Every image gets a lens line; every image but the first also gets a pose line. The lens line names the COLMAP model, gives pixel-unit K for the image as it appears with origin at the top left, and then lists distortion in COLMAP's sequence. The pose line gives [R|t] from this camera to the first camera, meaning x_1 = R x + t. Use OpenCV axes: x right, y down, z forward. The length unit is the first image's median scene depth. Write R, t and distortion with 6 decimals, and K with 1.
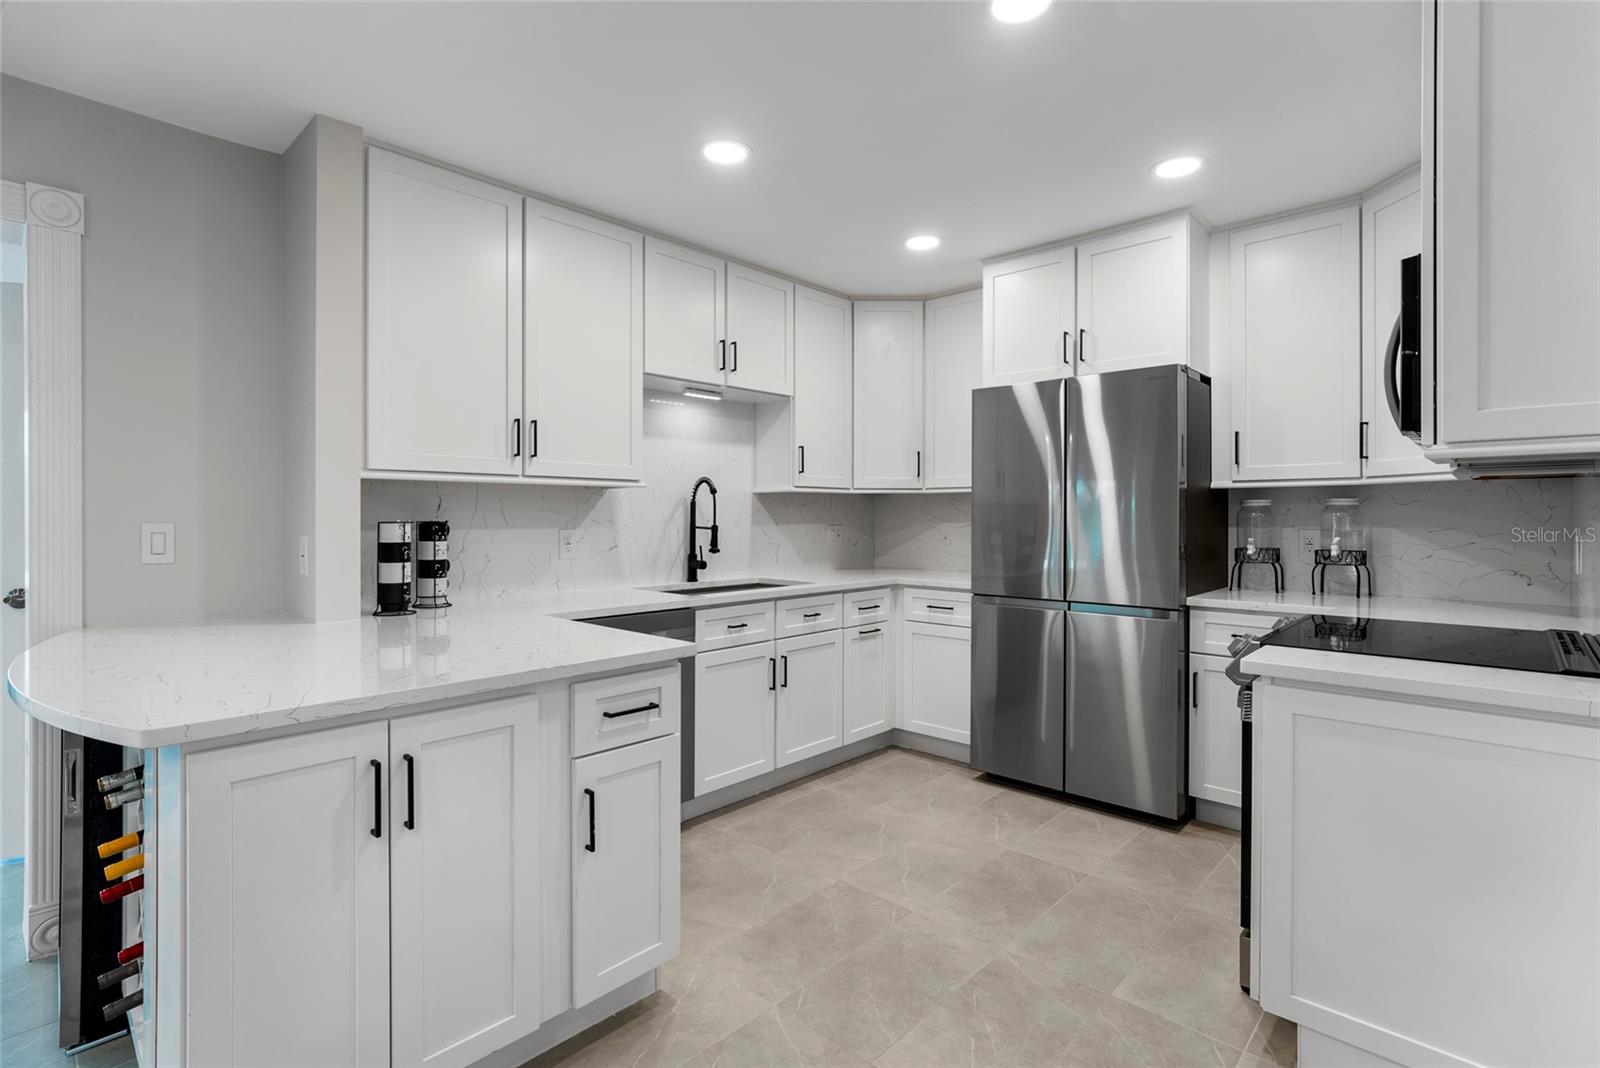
lens RADIAL K [[755.2, 0, 800.0], [0, 755.2, 522.2], [0, 0, 1]] dist [-0.017829, 0.005559]
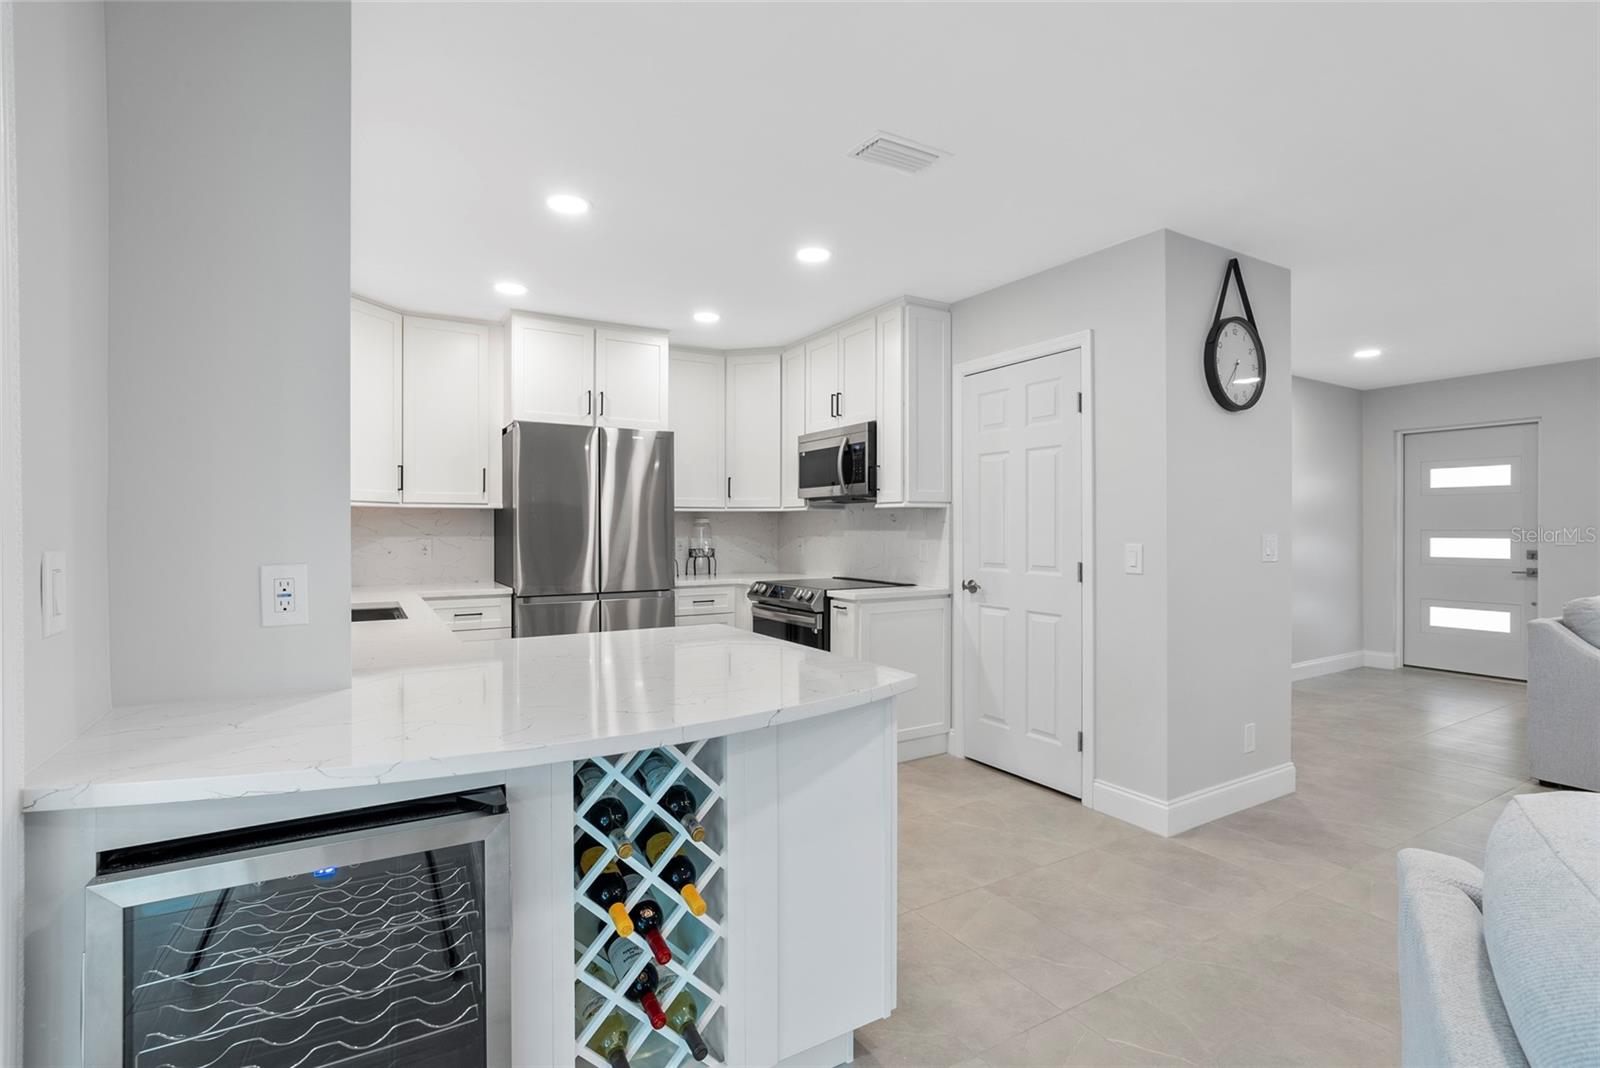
lens RADIAL K [[755.5, 0, 800.0], [0, 755.5, 534.0], [0, 0, 1]] dist [-0.015058, 0.000179]
pose [[0.276074, -0.008919, 0.961095, -0.844565], [0.010602, 0.999924, 0.006233, -0.004709], [-0.961078, 0.008469, 0.276148, 0.285931]]
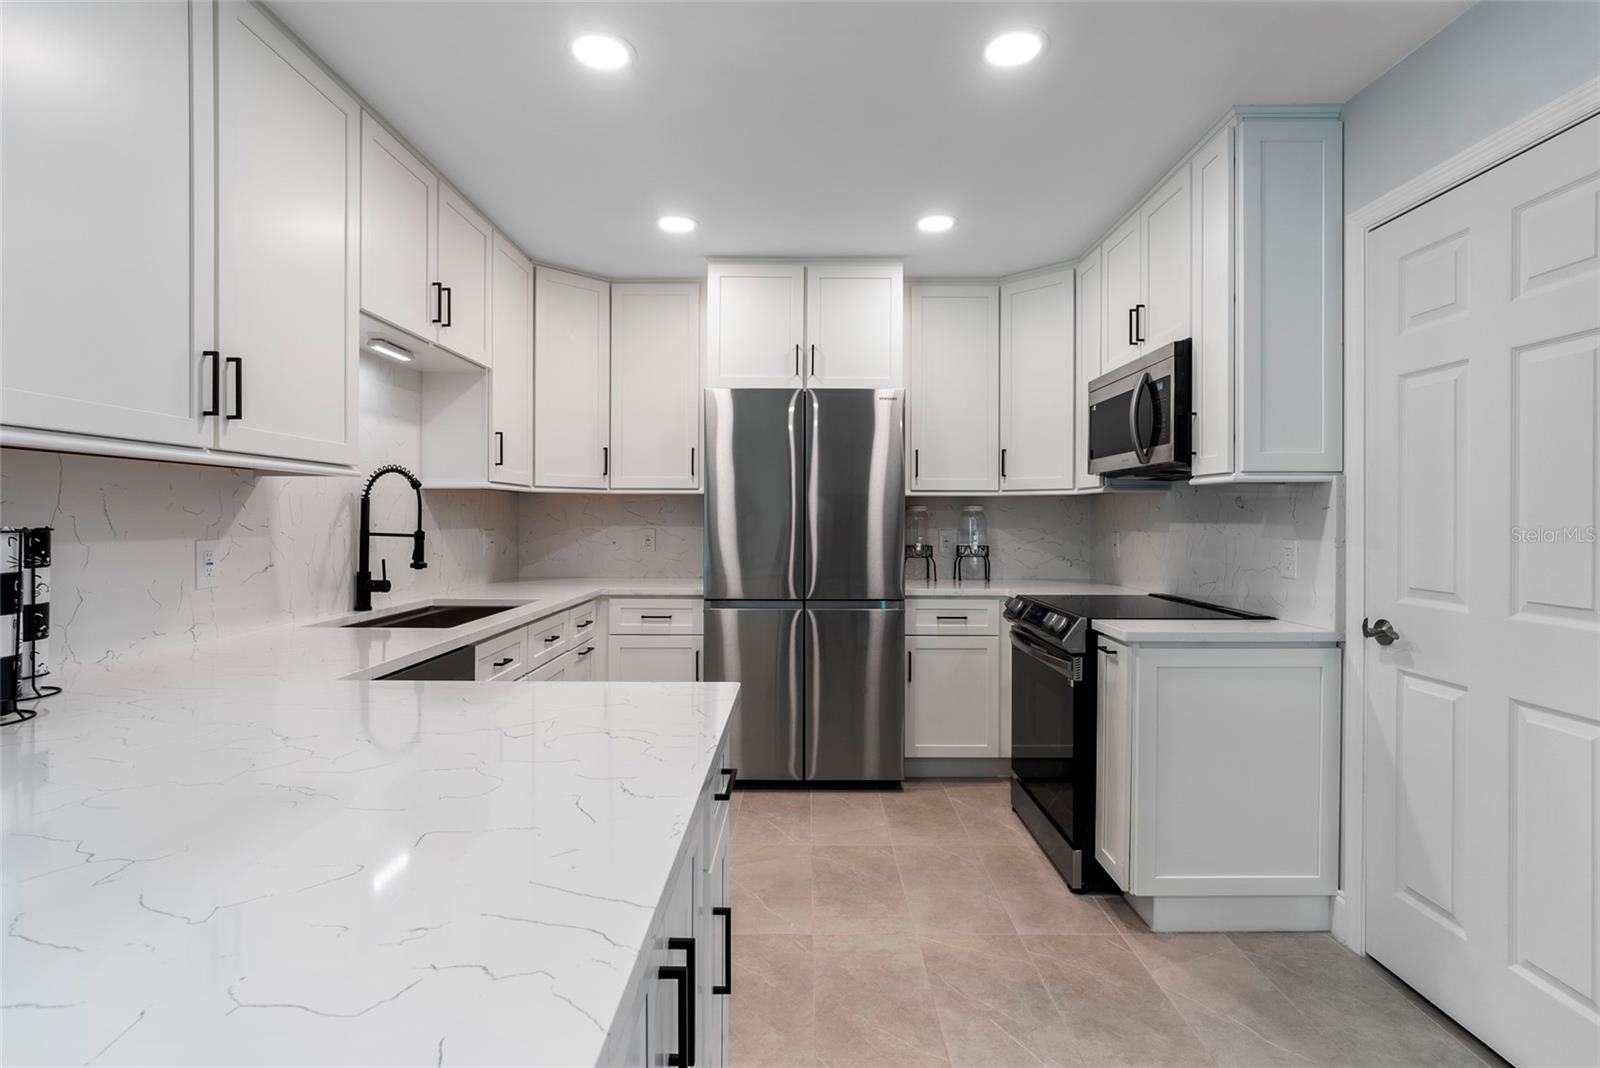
lens RADIAL K [[755.2, 0, 800.0], [0, 755.2, 522.2], [0, 0, 1]] dist [-0.017829, 0.005559]
pose [[0.731931, -0.001670, 0.681377, -0.374726], [0.003490, 0.999993, -0.001298, -0.002539], [-0.681370, 0.003328, 0.731932, 0.229645]]
